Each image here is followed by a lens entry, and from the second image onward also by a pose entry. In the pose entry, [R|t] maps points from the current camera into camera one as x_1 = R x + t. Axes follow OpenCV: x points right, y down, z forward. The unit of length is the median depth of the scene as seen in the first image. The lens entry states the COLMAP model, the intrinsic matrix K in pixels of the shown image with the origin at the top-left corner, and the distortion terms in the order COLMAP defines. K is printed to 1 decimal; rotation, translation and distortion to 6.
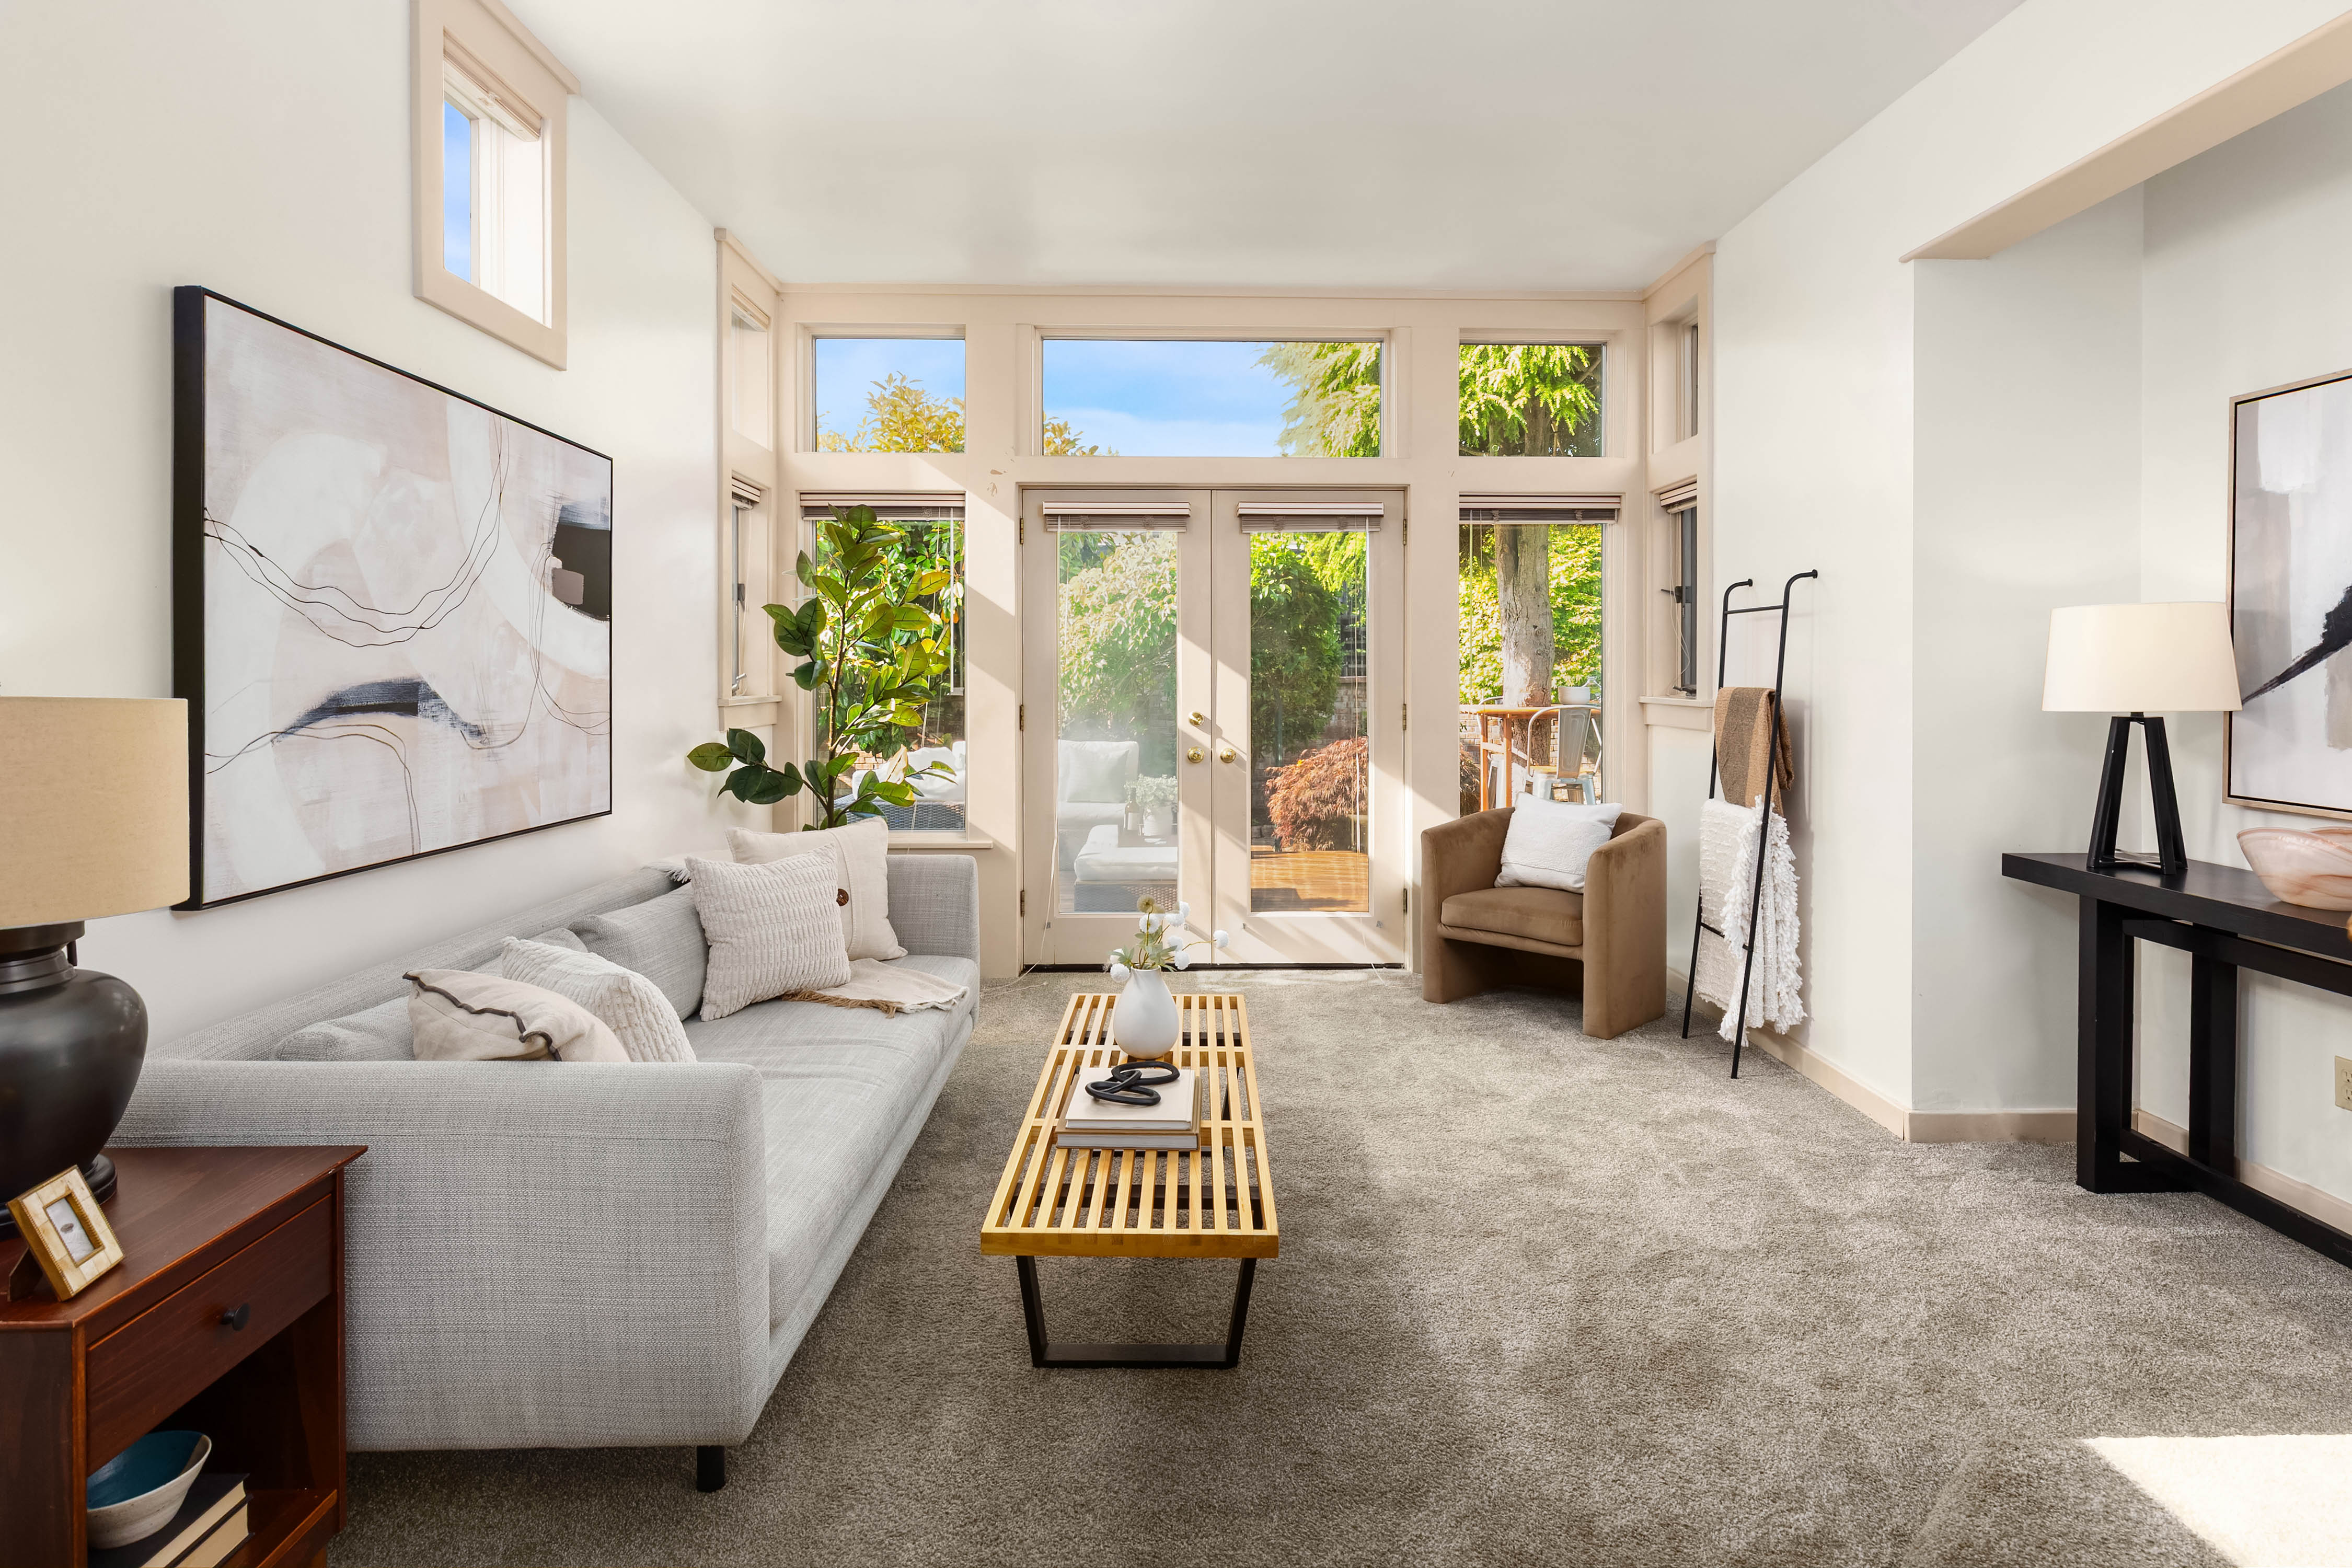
lens RADIAL K [[1314.6, 0, 1243.8], [0, 1314.6, 660.4], [0, 0, 1]] dist [0.000692, 0.001979]
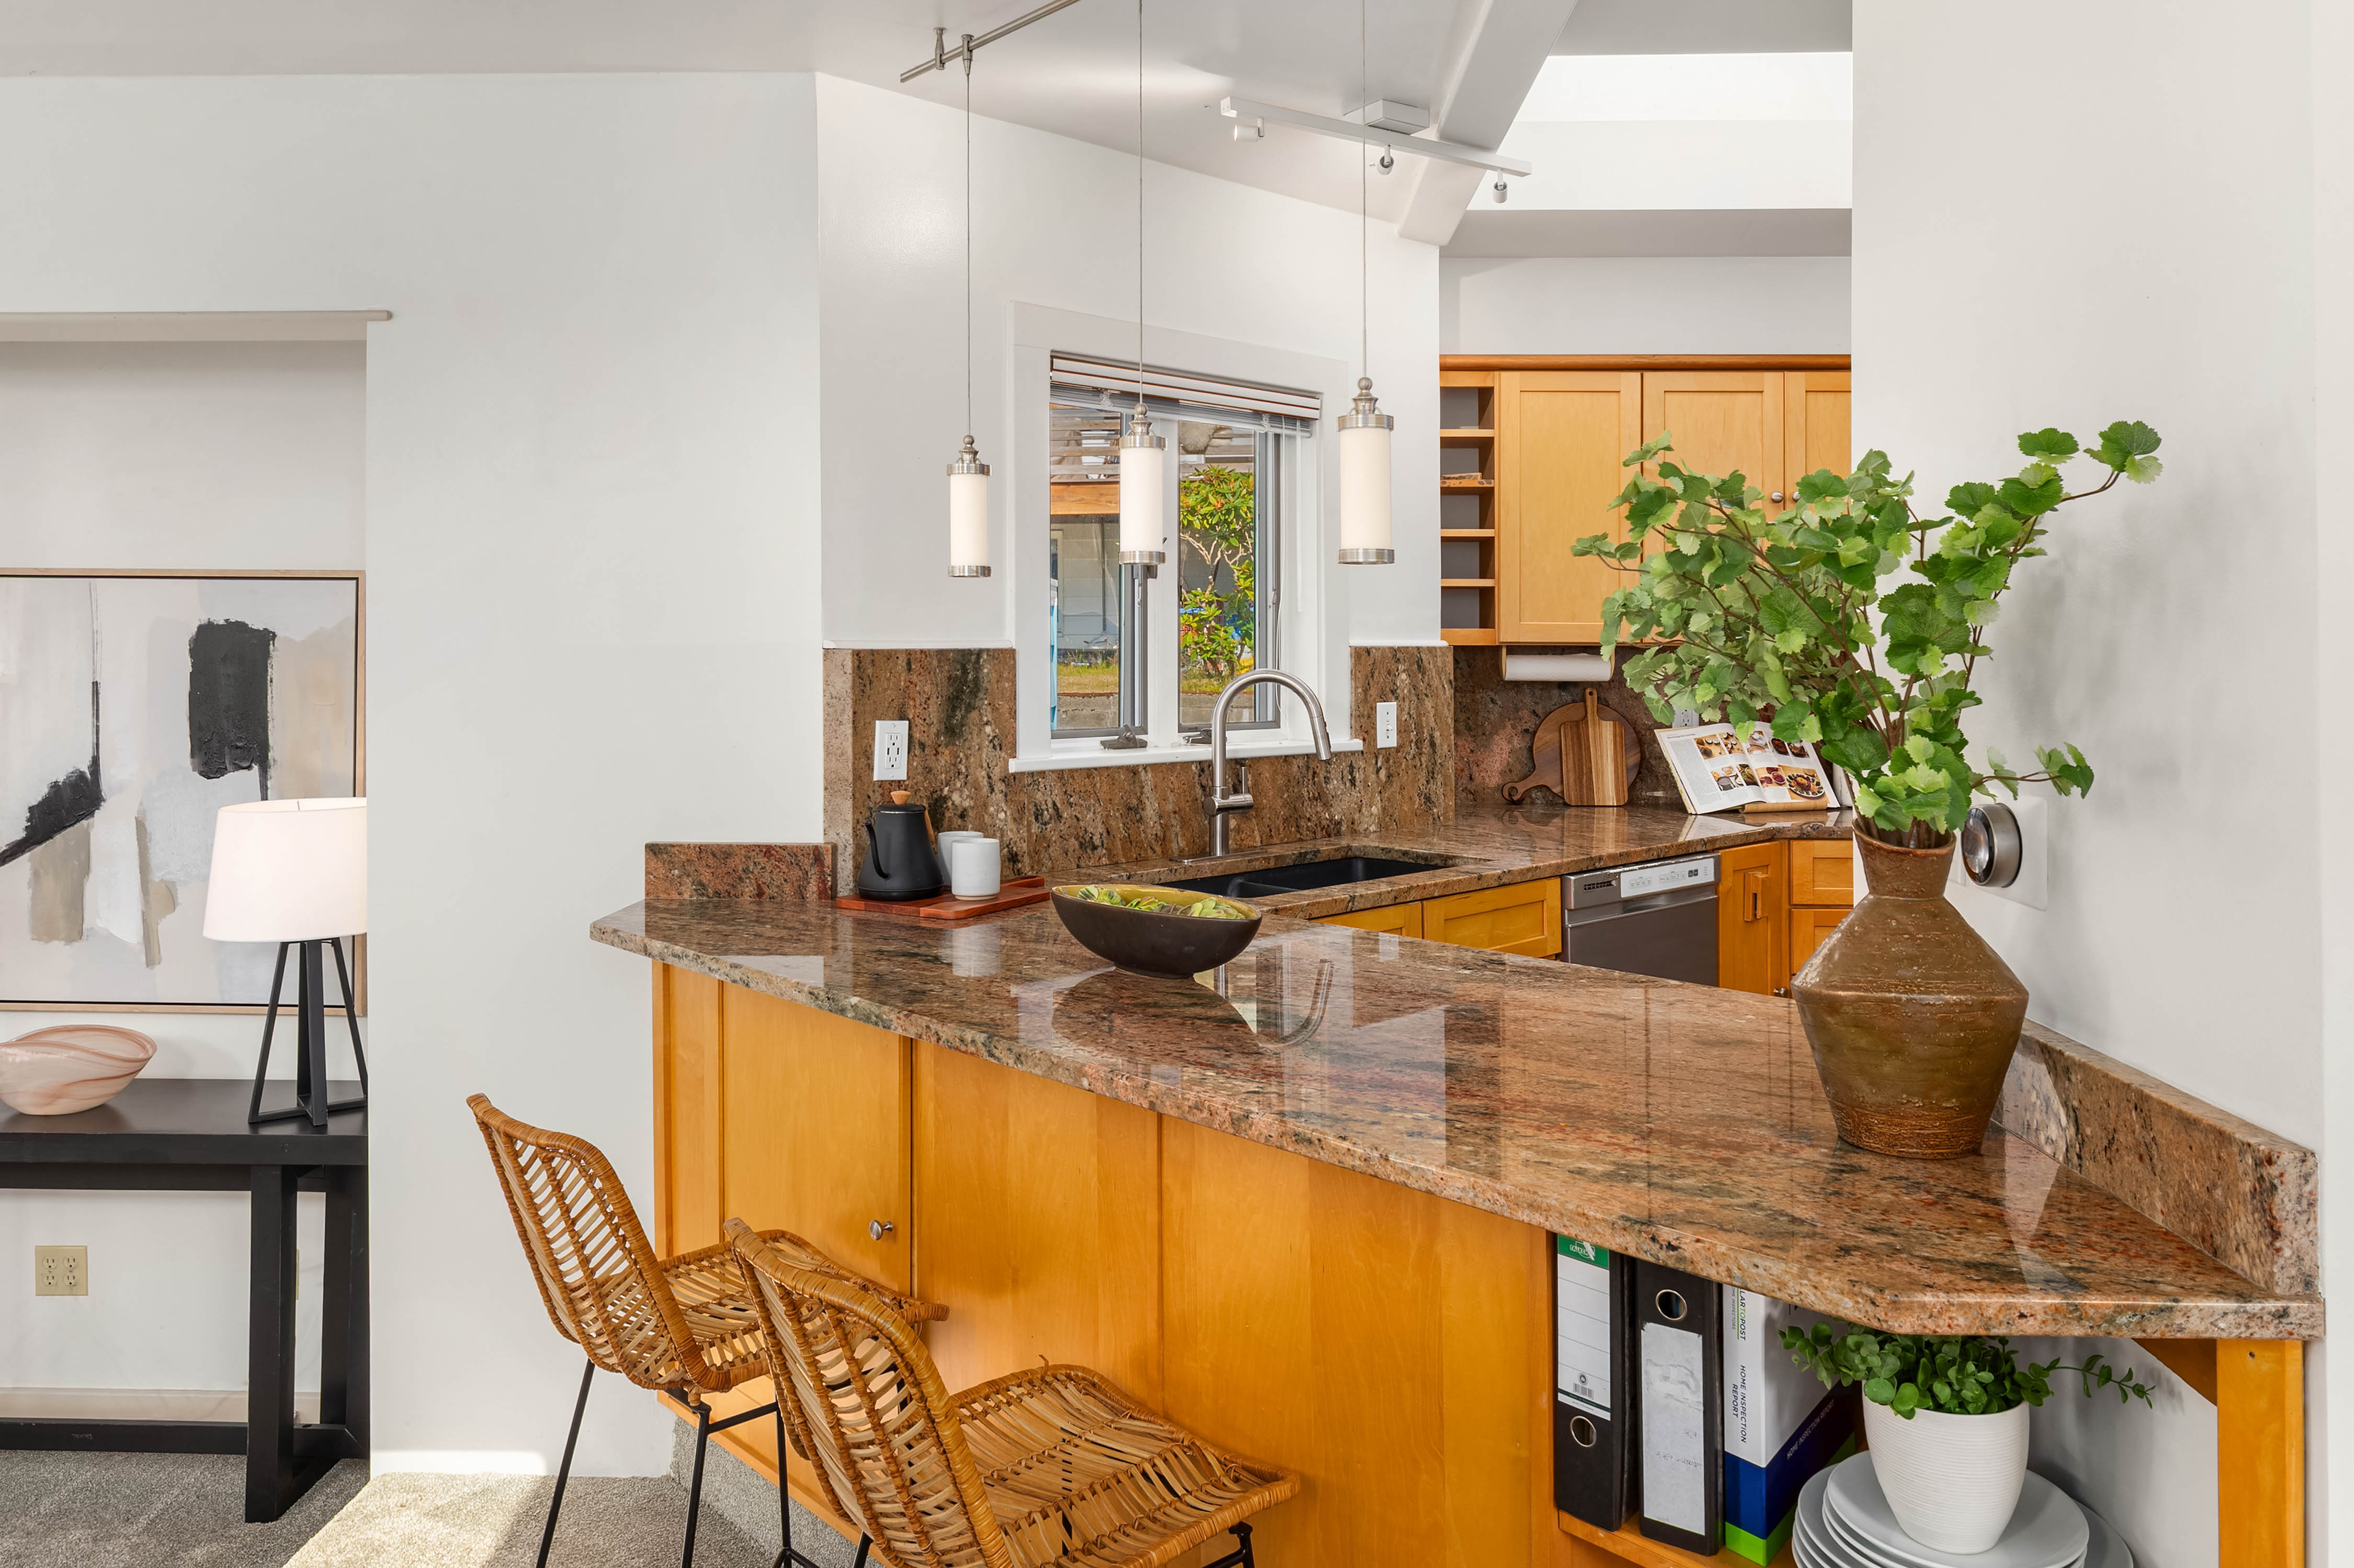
lens RADIAL K [[1695.7, 0, 1131.4], [0, 1695.7, 635.7], [0, 0, 1]] dist [-0.026242, 0.020616]
pose [[0.096688, -0.004392, 0.995305, -0.230811], [-0.007896, 0.999955, 0.005180, -0.111916], [-0.995283, -0.008360, 0.096649, 0.027356]]
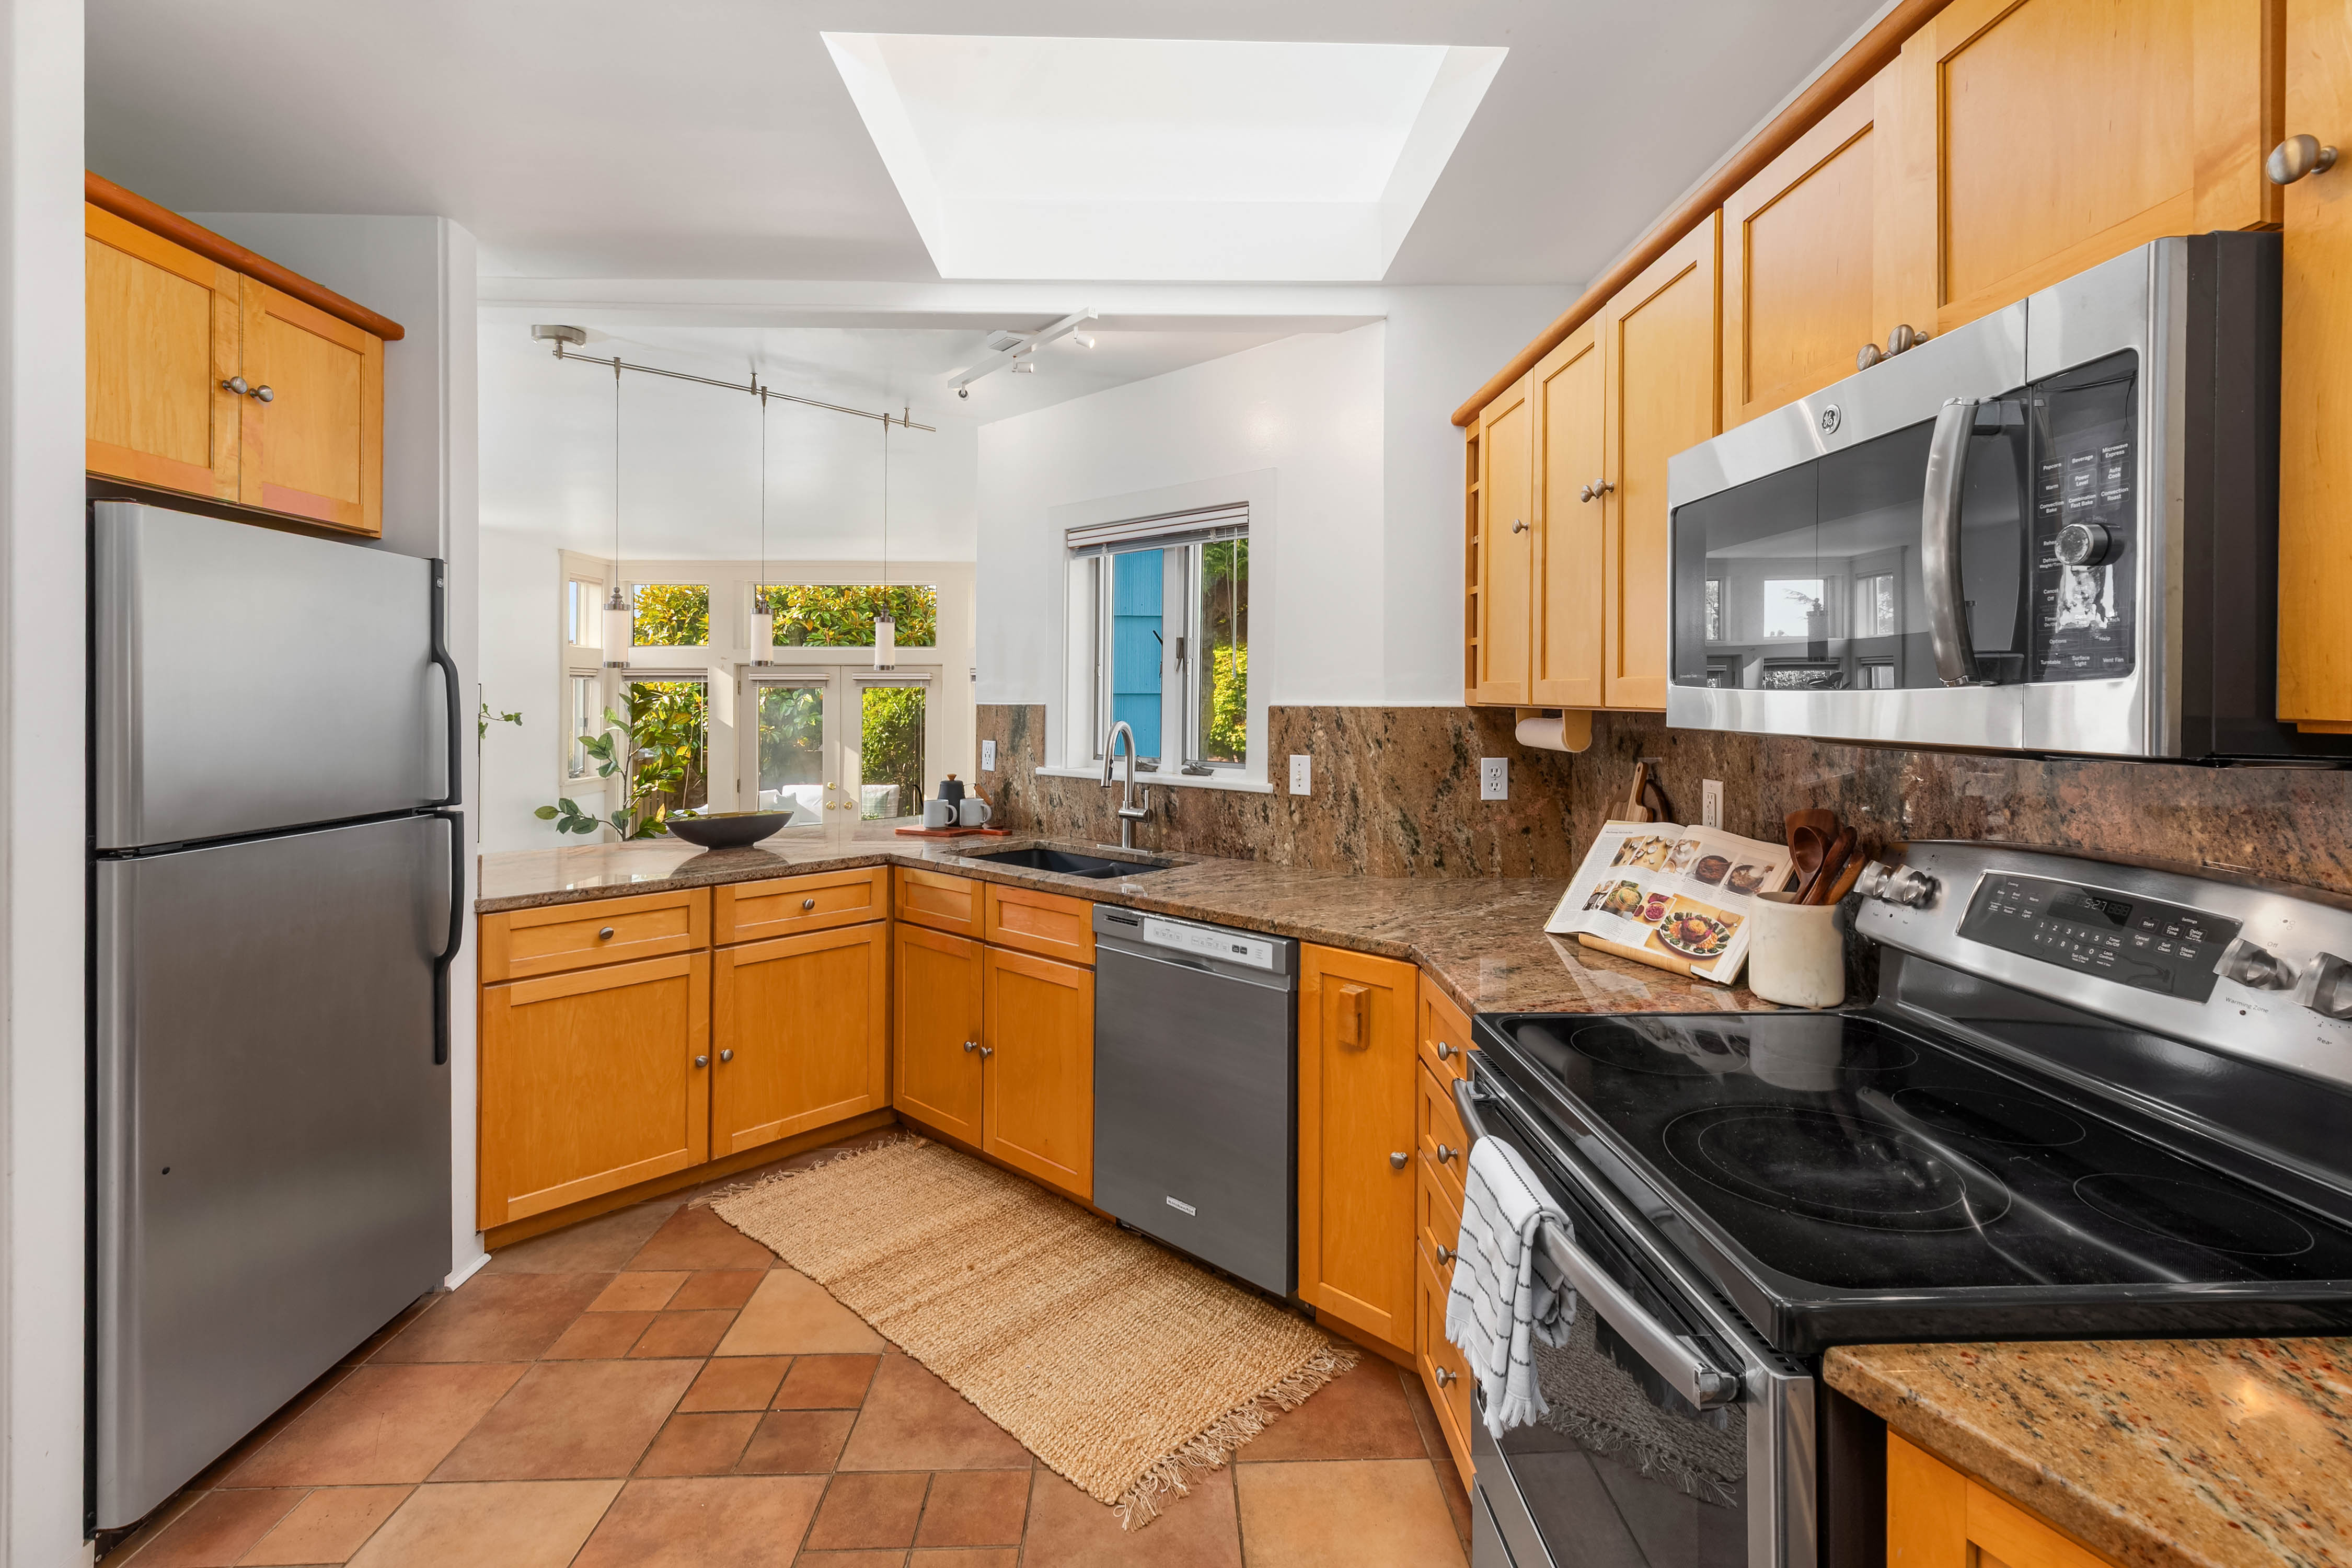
lens RADIAL K [[1104.6, 0, 1195.2], [0, 1104.6, 694.5], [0, 0, 1]] dist [0.009475, -0.001734]
pose [[0.999619, -0.007146, -0.026673, 0.652893], [0.007321, 0.999952, 0.006445, -0.114496], [0.026626, -0.006637, 0.999623, -0.709300]]
